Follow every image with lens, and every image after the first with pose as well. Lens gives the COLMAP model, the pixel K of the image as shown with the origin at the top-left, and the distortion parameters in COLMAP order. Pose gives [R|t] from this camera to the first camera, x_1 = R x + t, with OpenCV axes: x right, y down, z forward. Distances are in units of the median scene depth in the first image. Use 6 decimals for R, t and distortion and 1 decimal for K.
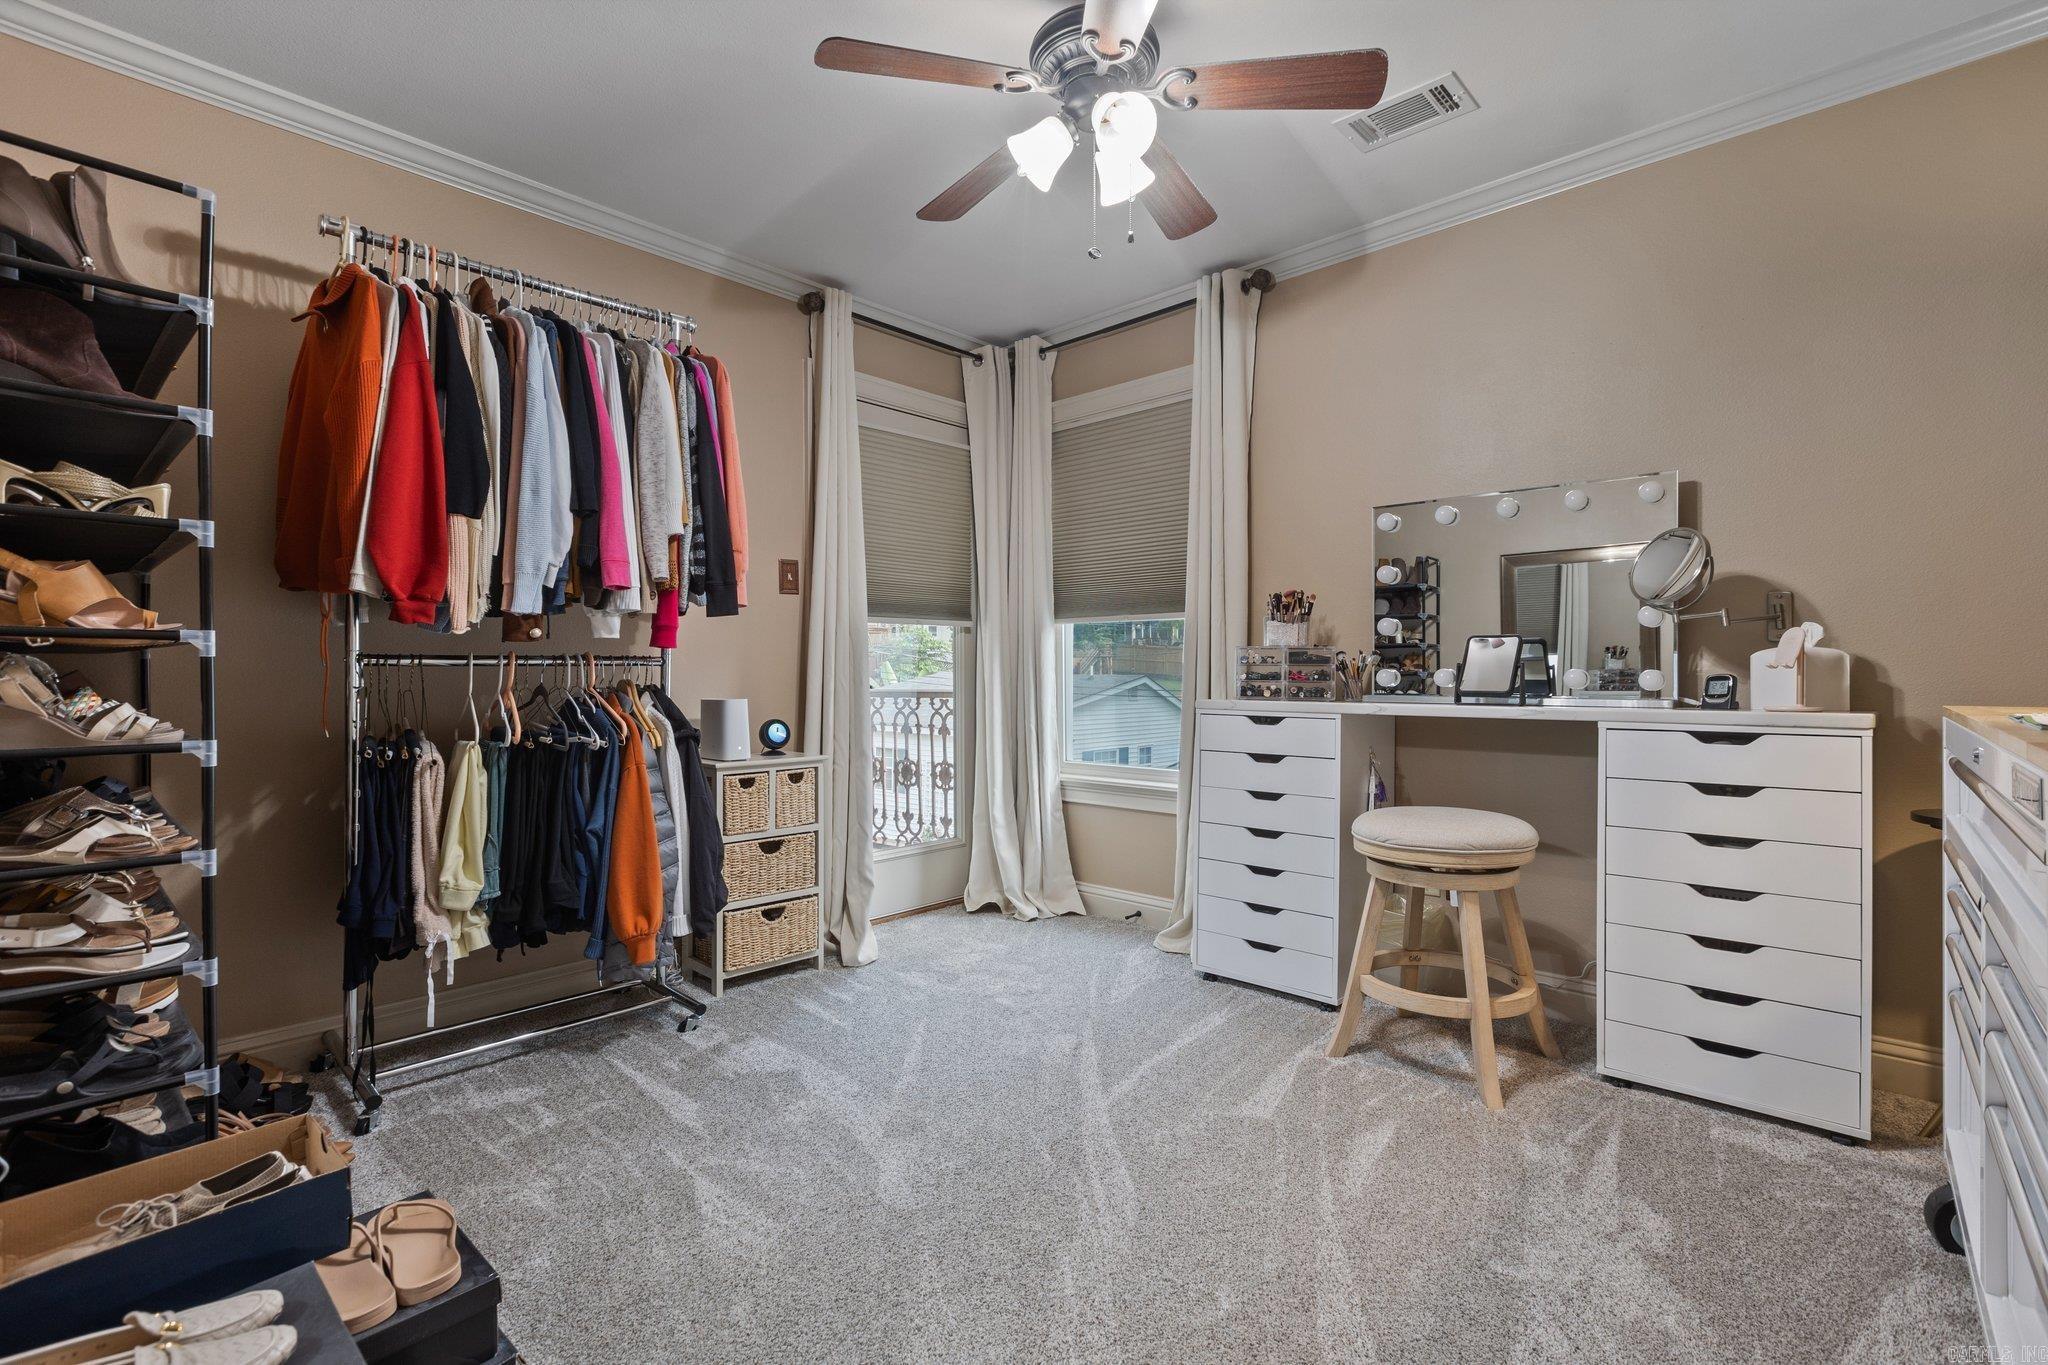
lens RADIAL K [[934.5, 0, 1025.0], [0, 934.5, 677.9], [0, 0, 1]] dist [0.002981, 0.000729]
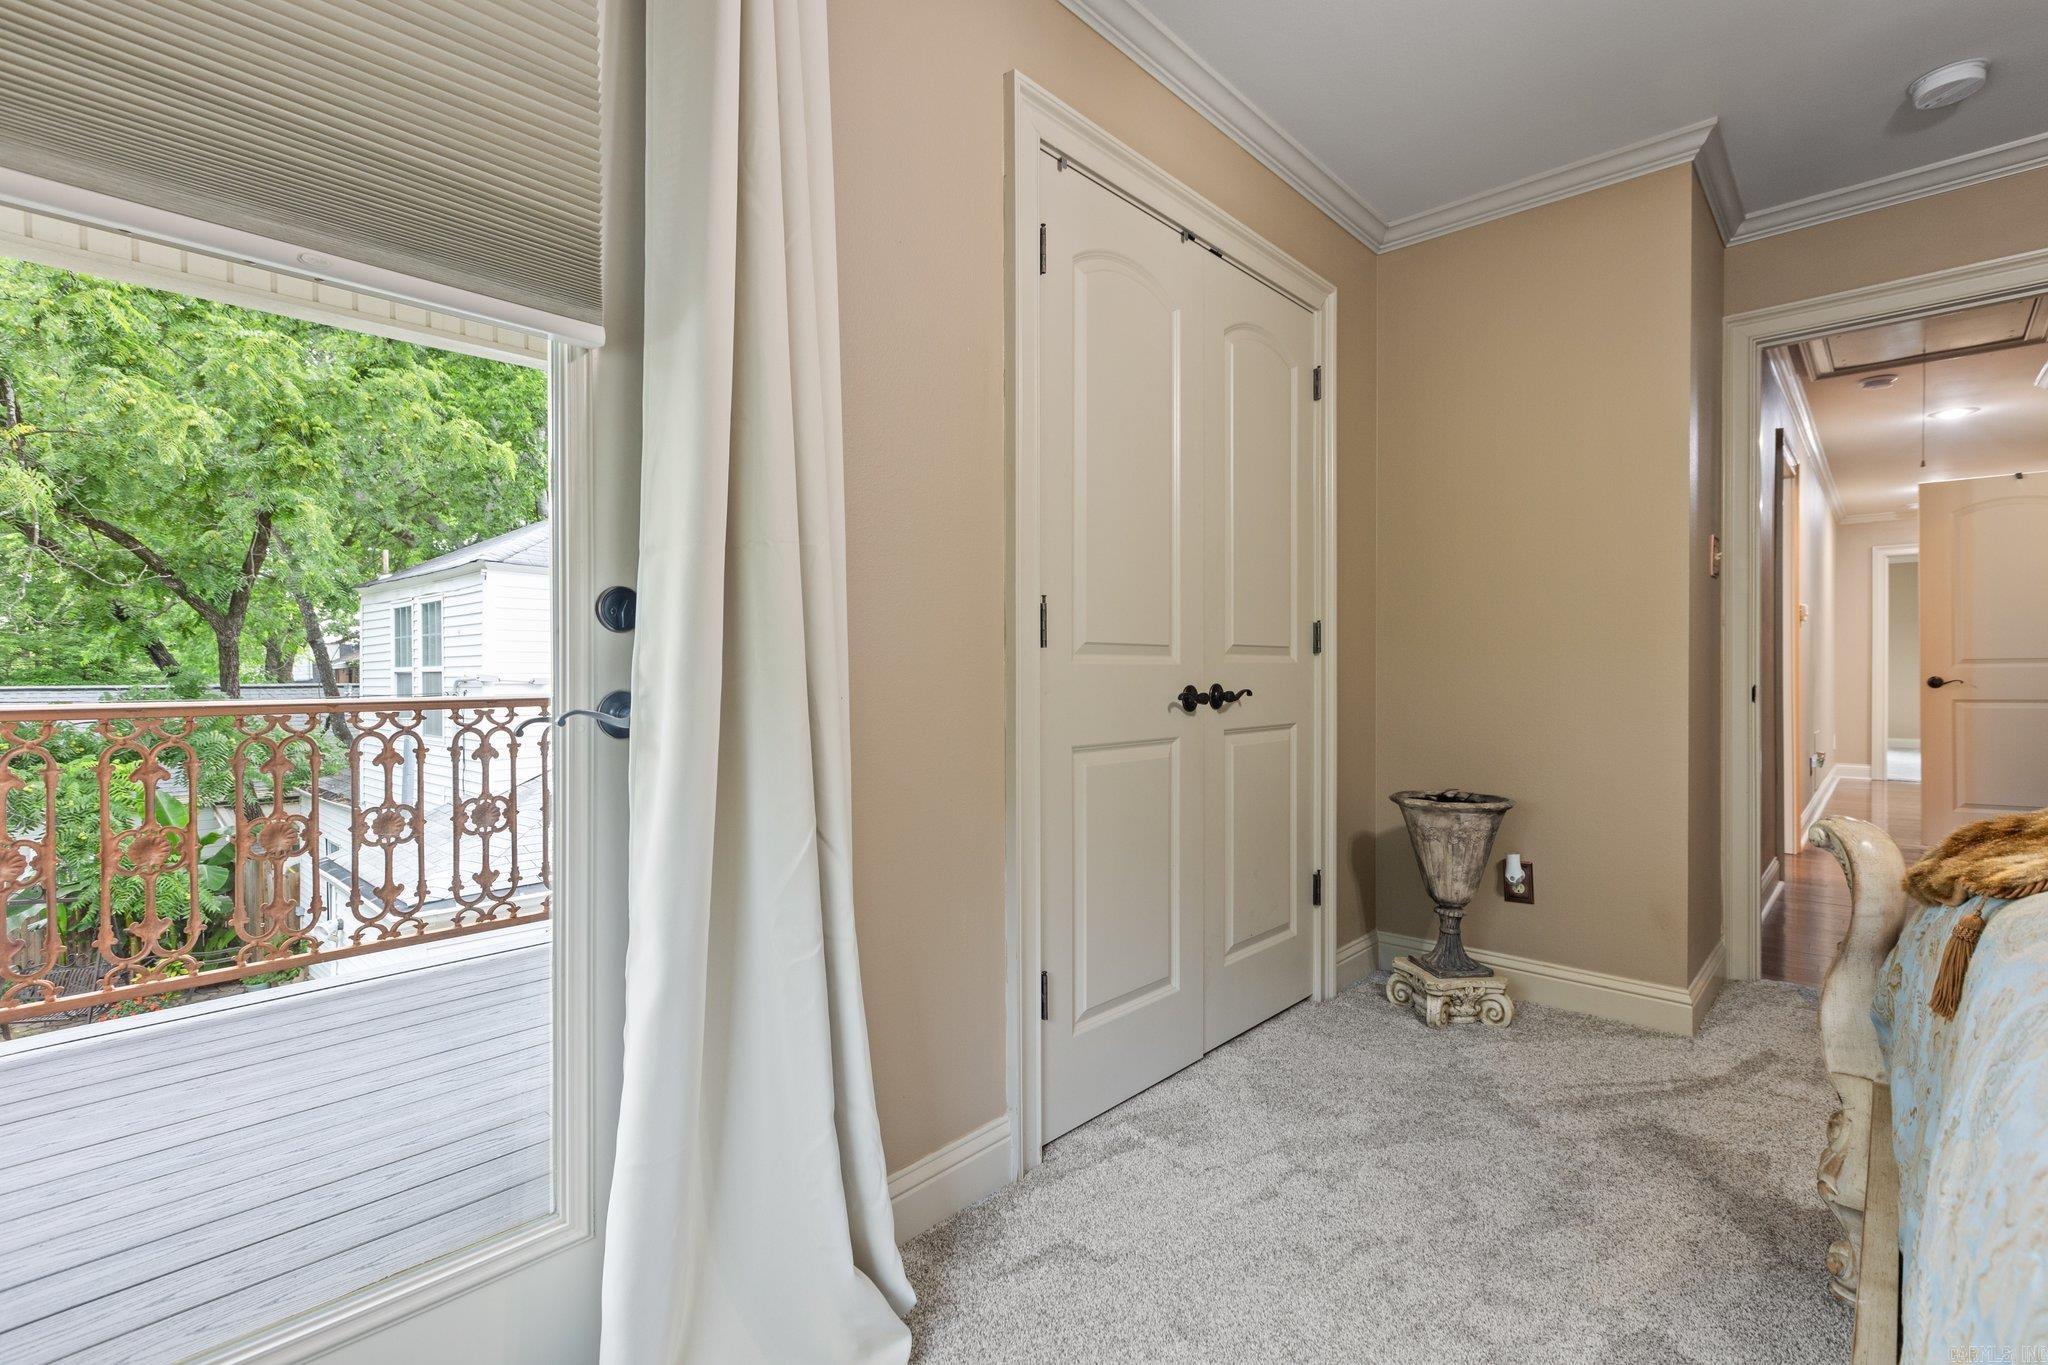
lens RADIAL K [[934.5, 0, 1025.0], [0, 934.5, 677.9], [0, 0, 1]] dist [0.002981, 0.000729]
pose [[0.026496, 0.004541, 0.999639, -0.797634], [0.002992, 0.999985, -0.004622, 0.002638], [-0.999644, 0.003113, 0.026482, 0.556927]]
